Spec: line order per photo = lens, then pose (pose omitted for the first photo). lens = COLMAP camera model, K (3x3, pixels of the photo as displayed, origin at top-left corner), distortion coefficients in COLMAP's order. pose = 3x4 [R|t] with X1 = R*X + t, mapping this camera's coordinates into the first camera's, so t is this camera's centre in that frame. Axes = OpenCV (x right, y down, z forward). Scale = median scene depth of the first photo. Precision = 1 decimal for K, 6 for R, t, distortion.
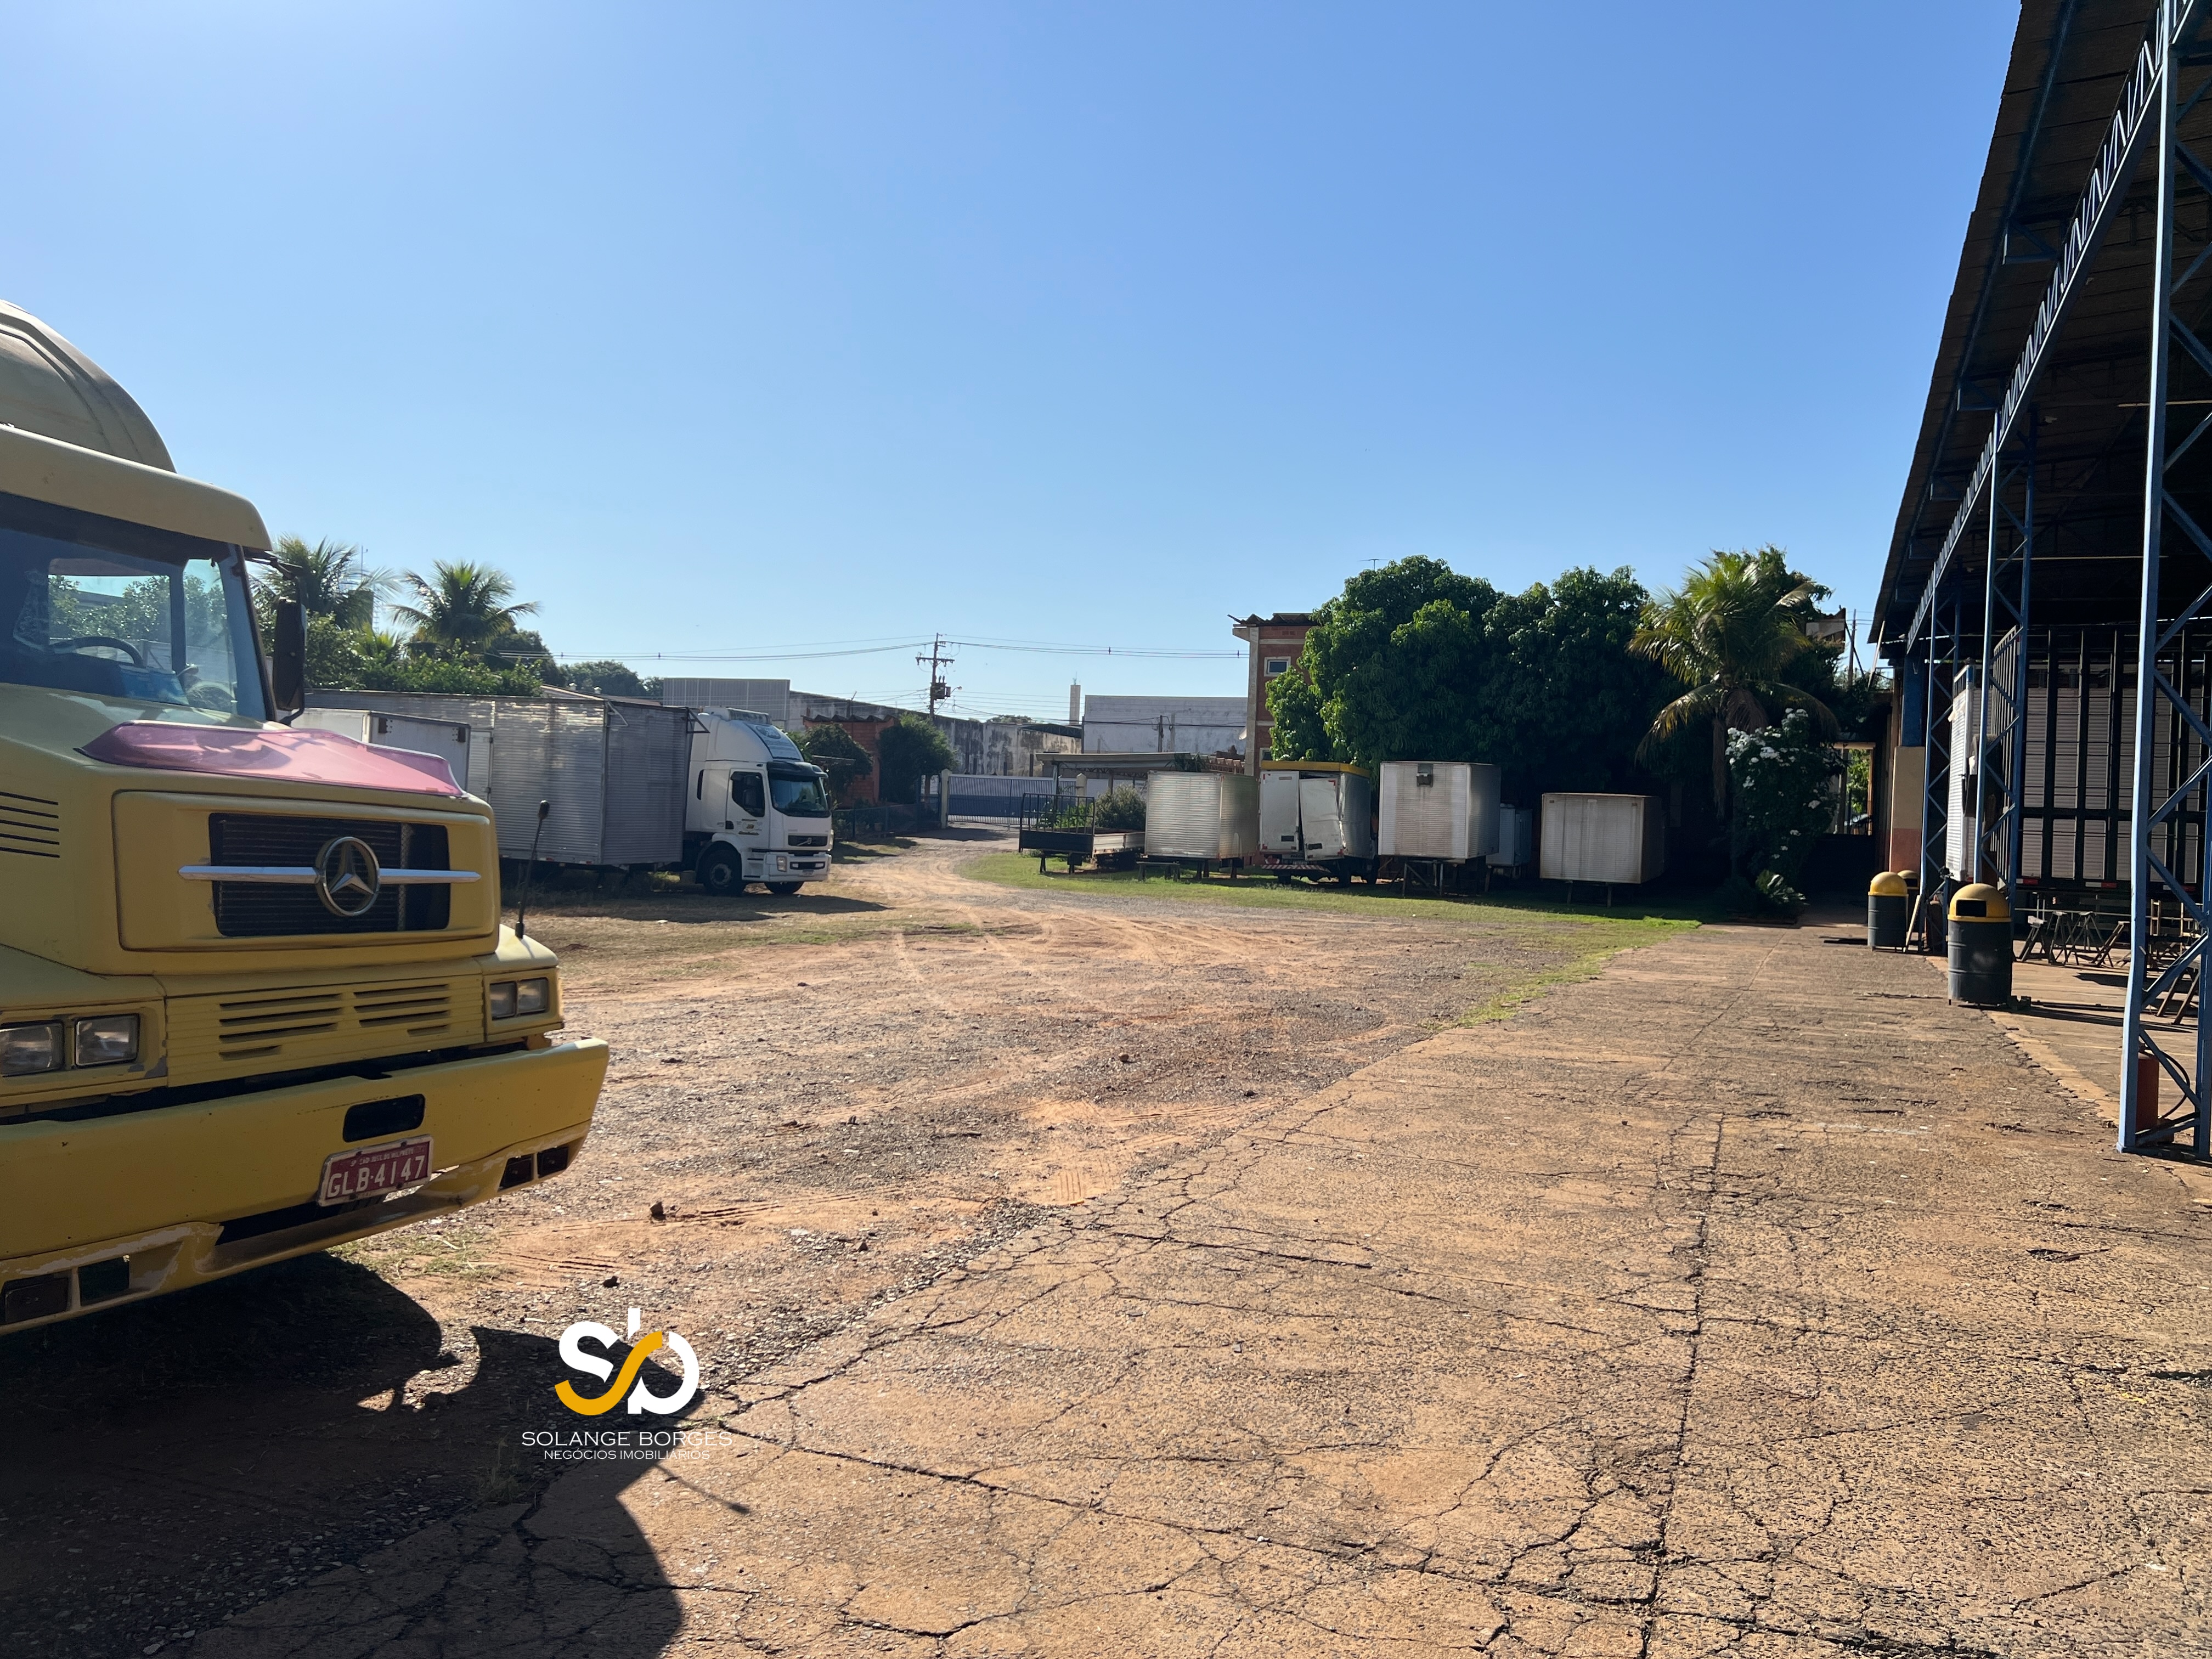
lens RADIAL K [[1926.4, 0, 1107.2], [0, 1926.4, 833.1], [0, 0, 1]] dist [0.004334, -0.002670]
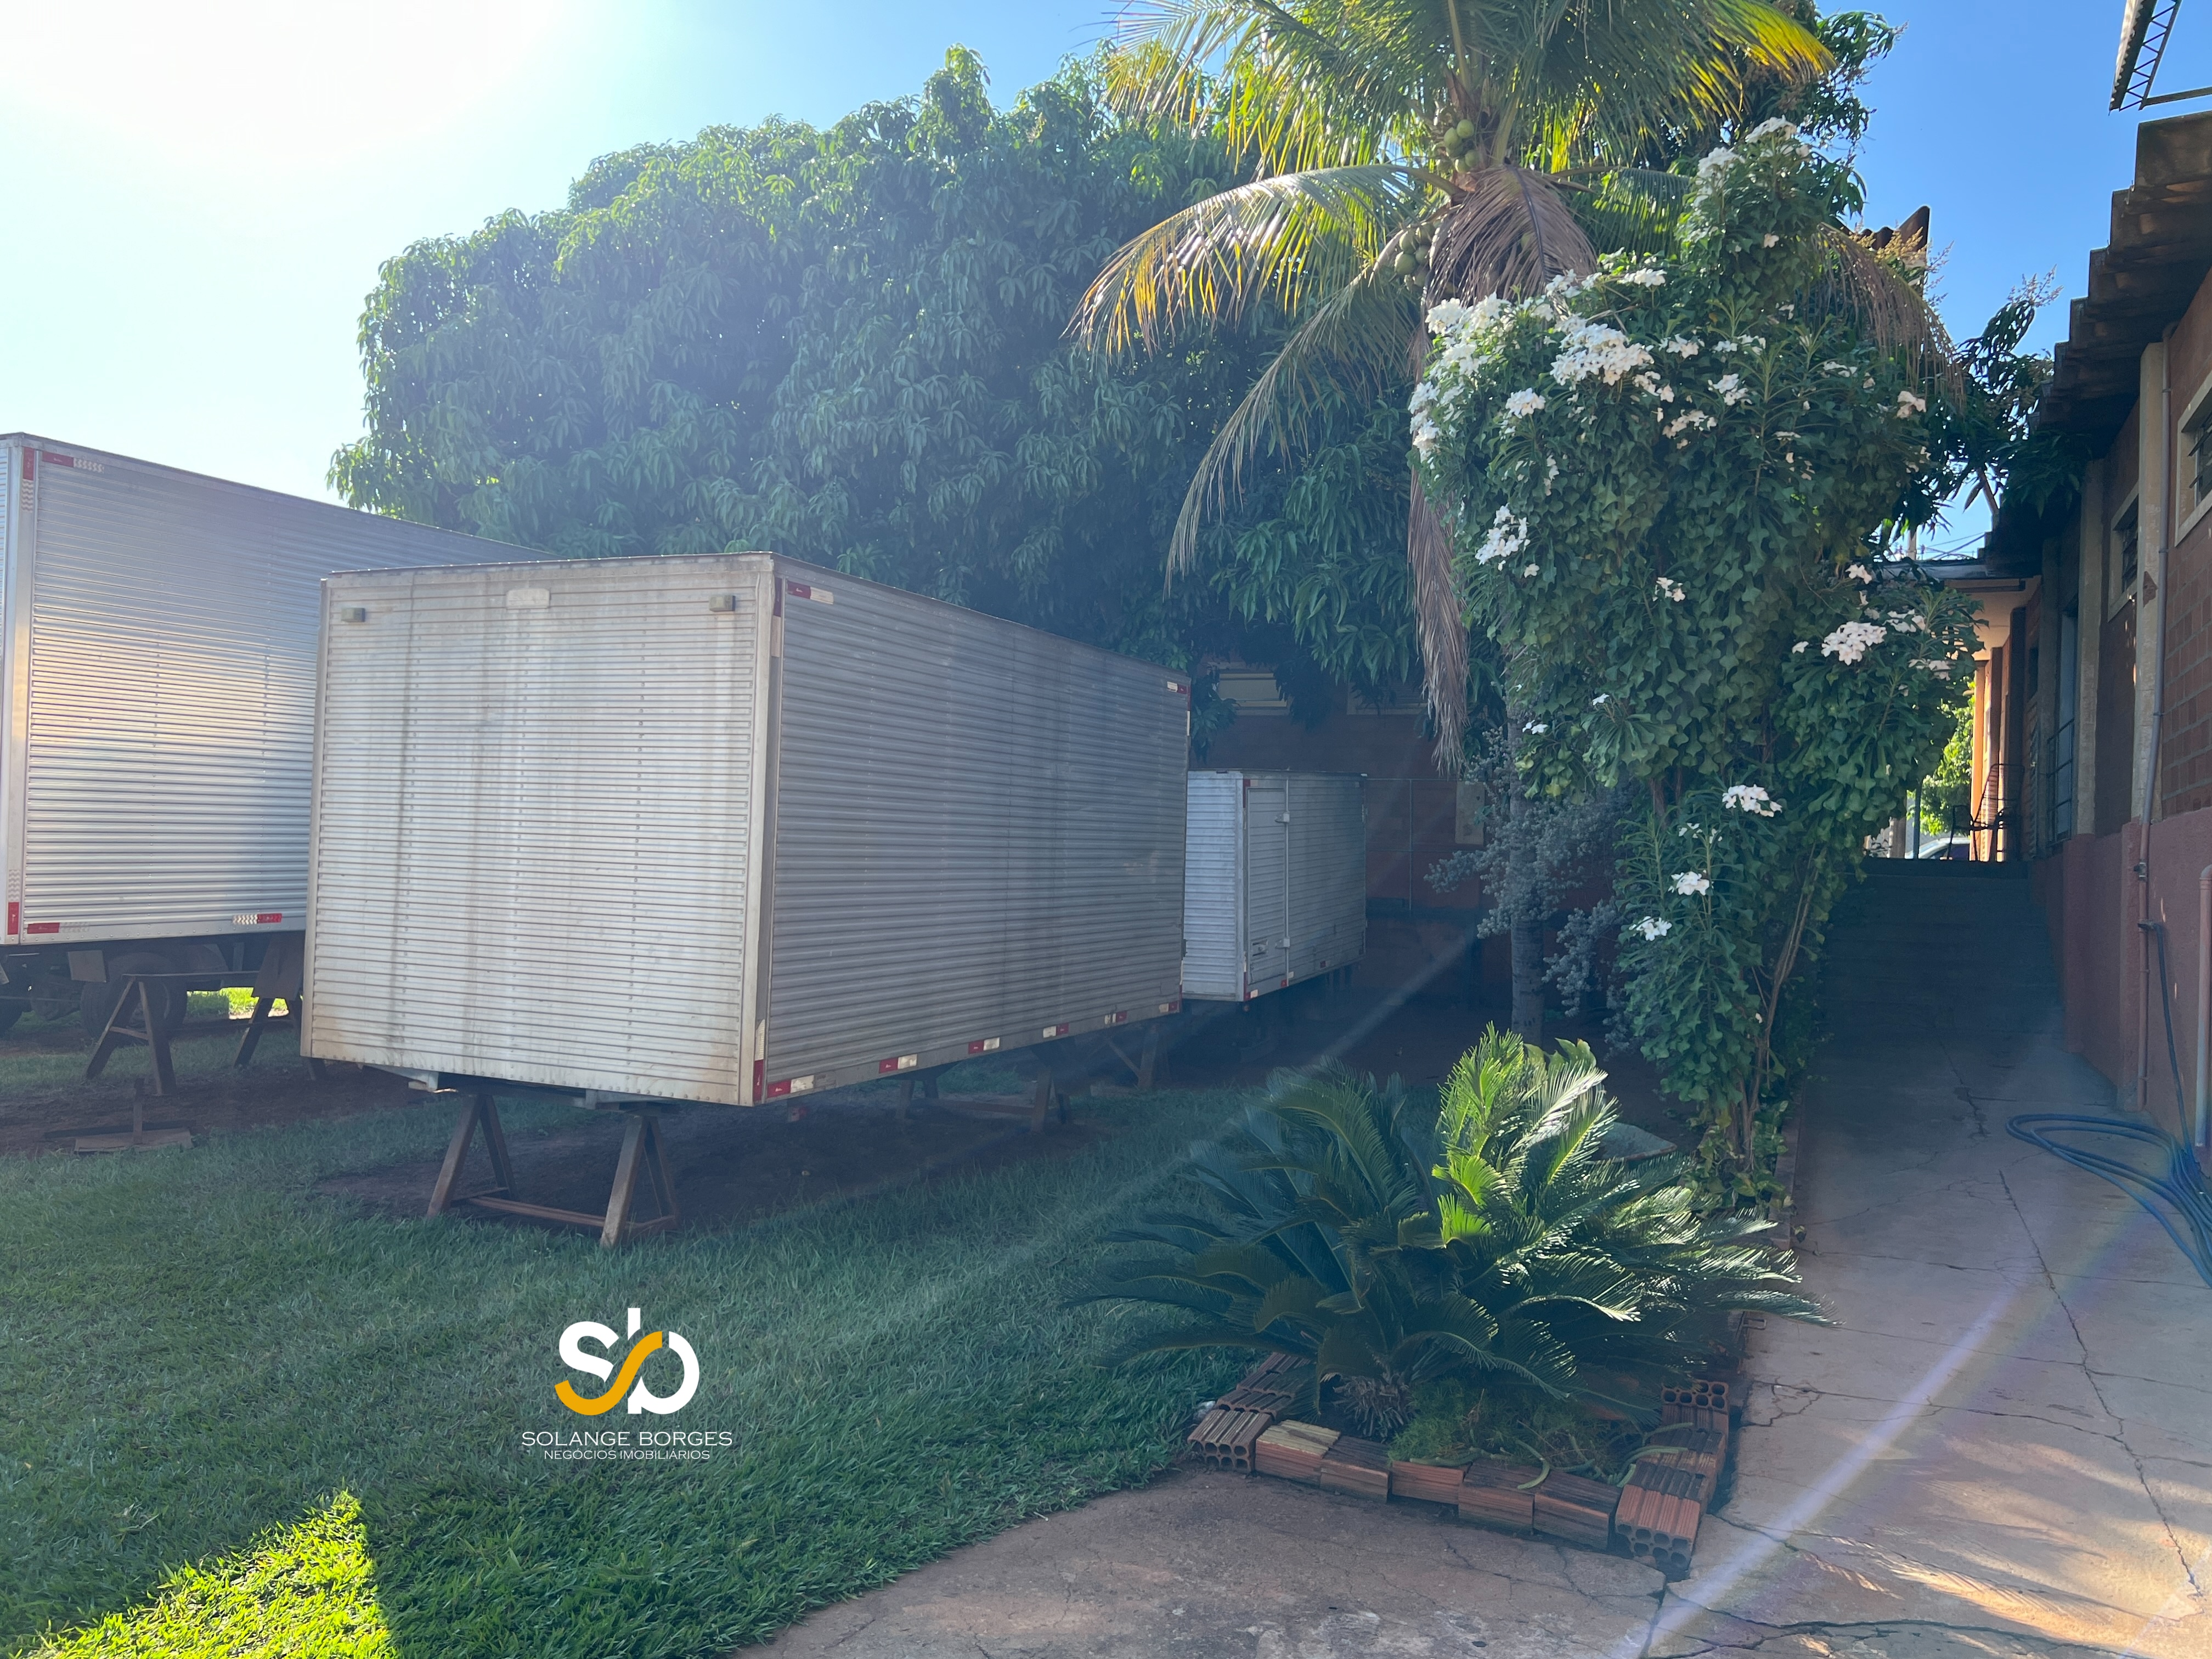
lens RADIAL K [[1706.2, 0, 1113.3], [0, 1706.2, 796.4], [0, 0, 1]] dist [0.013693, -0.012371]
pose [[0.999882, -0.000436, -0.015340, 0.264045], [-0.000081, 0.999434, -0.033650, 0.004391], [0.015346, 0.033647, 0.999316, 0.739297]]
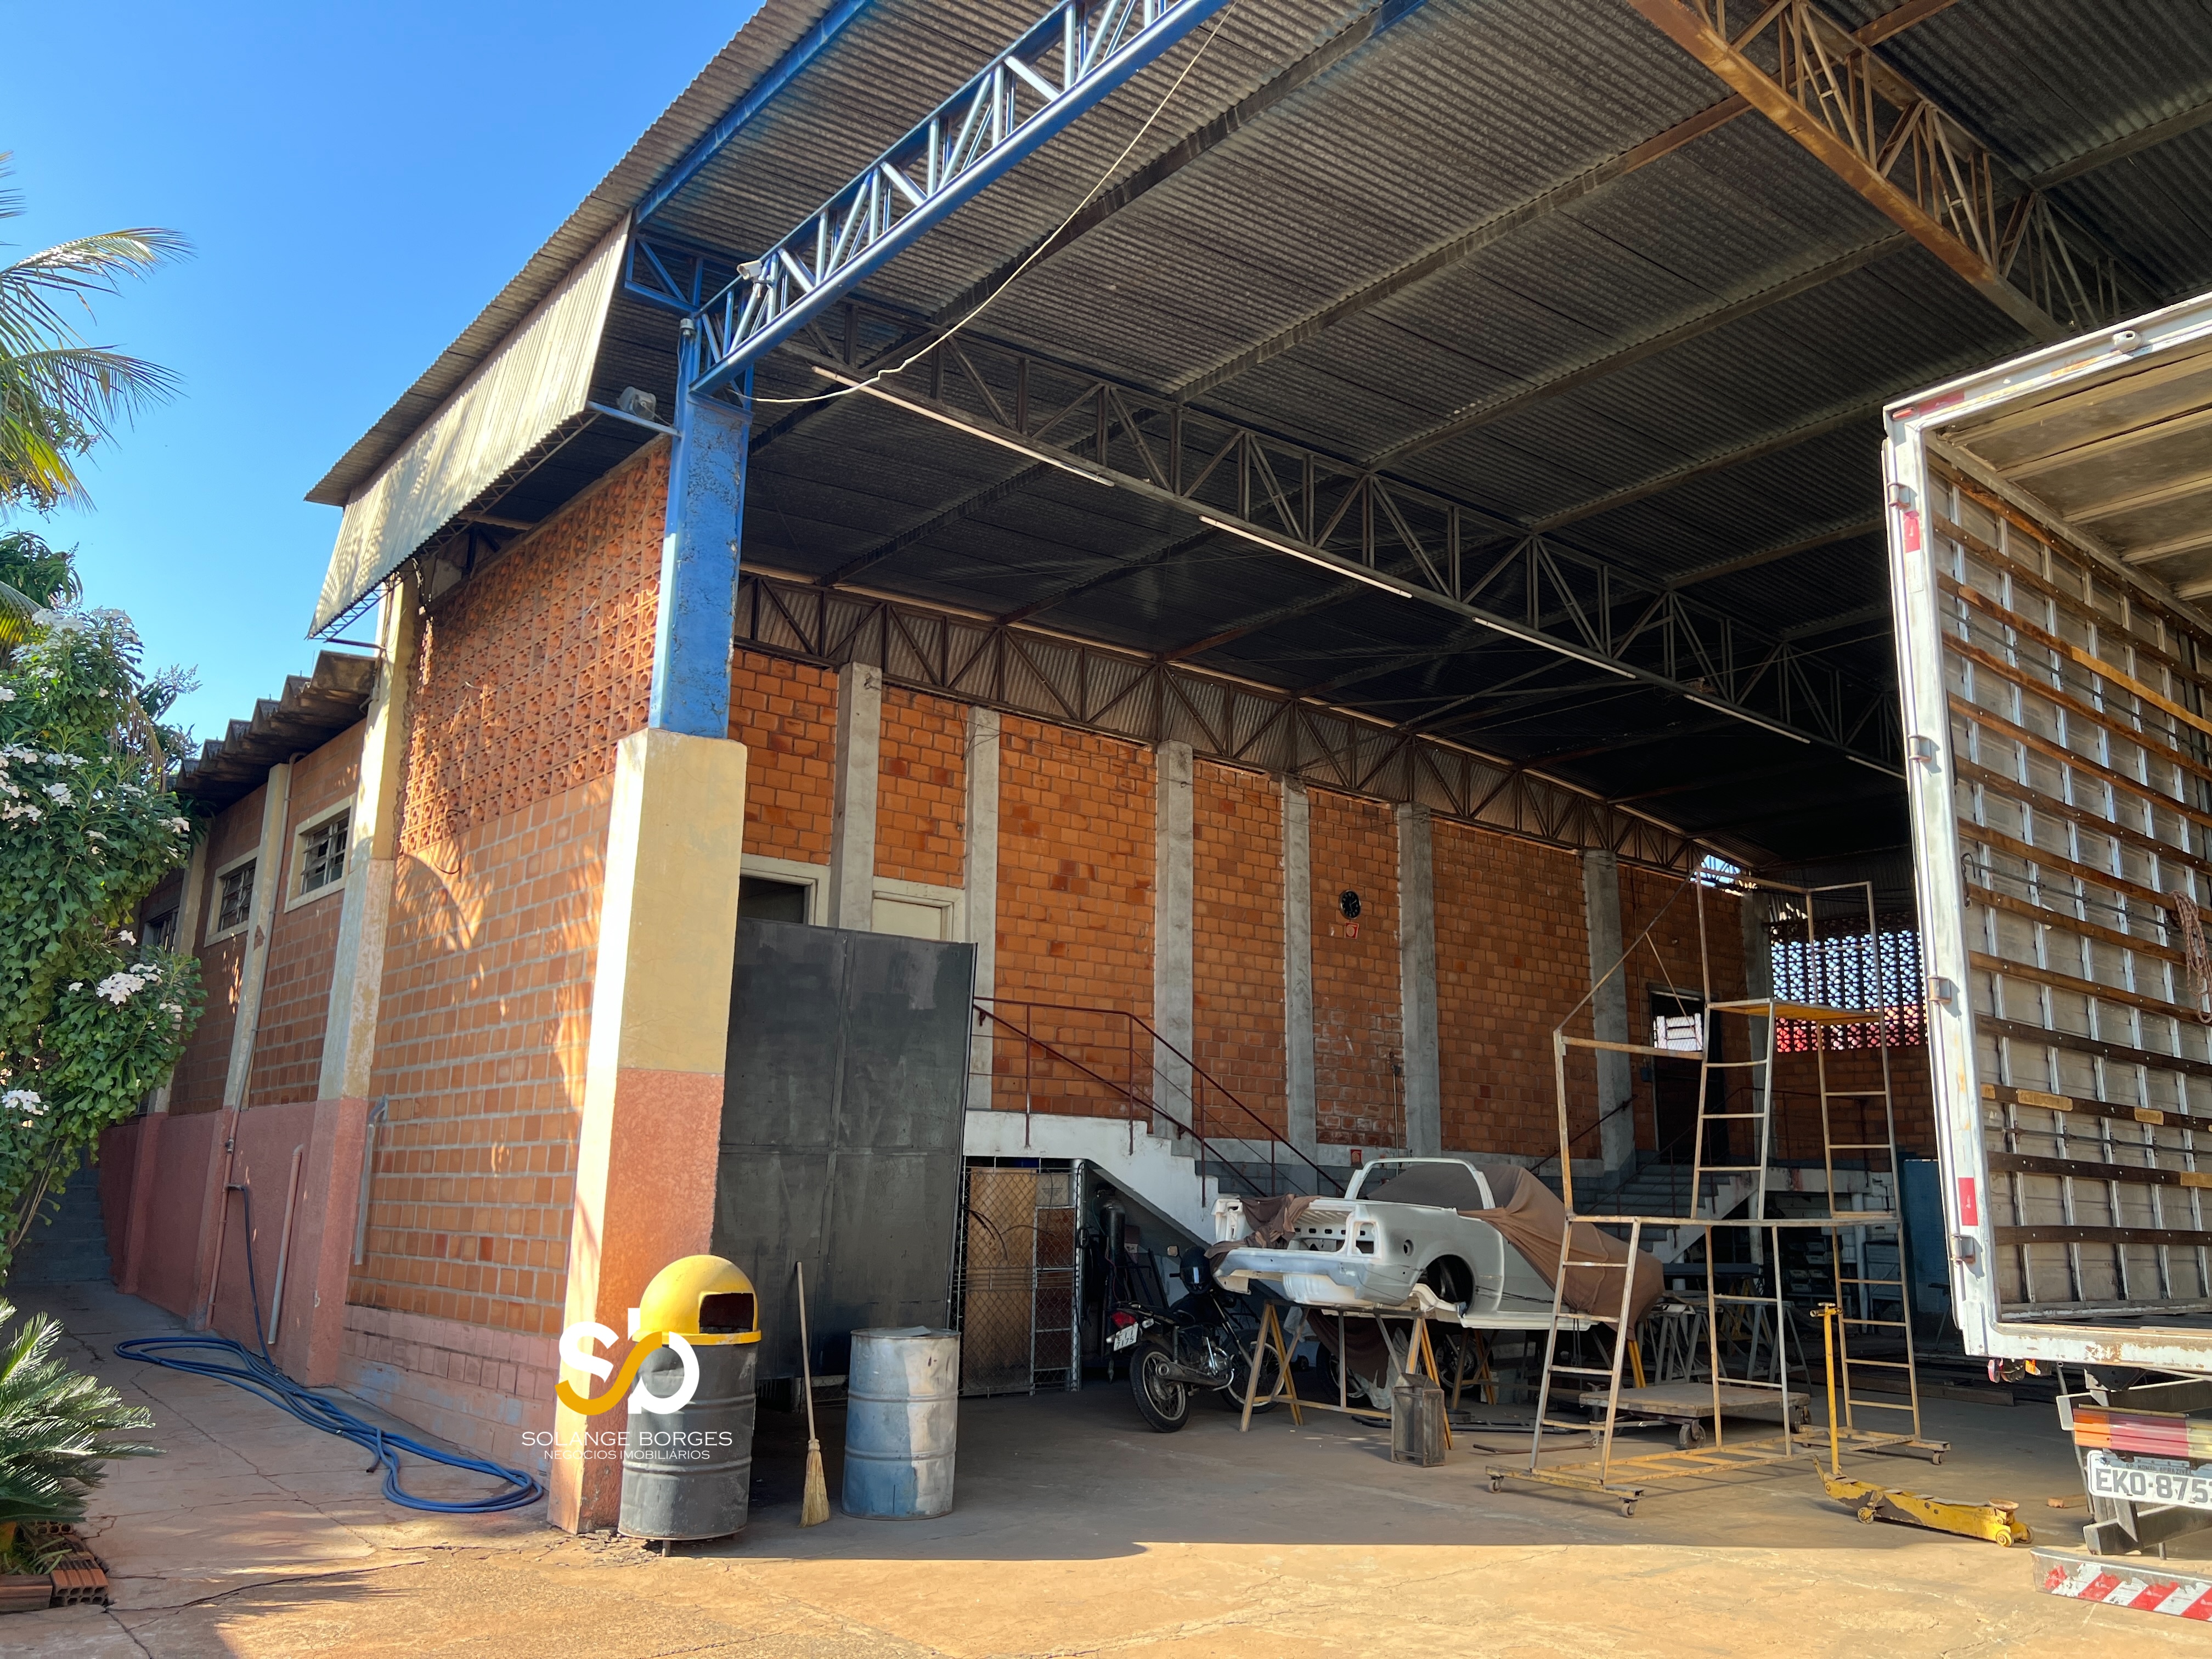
lens RADIAL K [[1706.2, 0, 1113.3], [0, 1706.2, 796.4], [0, 0, 1]] dist [0.013693, -0.012371]
pose [[0.469684, 0.168554, 0.866595, 0.204842], [-0.012528, 0.982779, -0.184361, 0.000279], [-0.882746, 0.075735, 0.463707, 0.689427]]
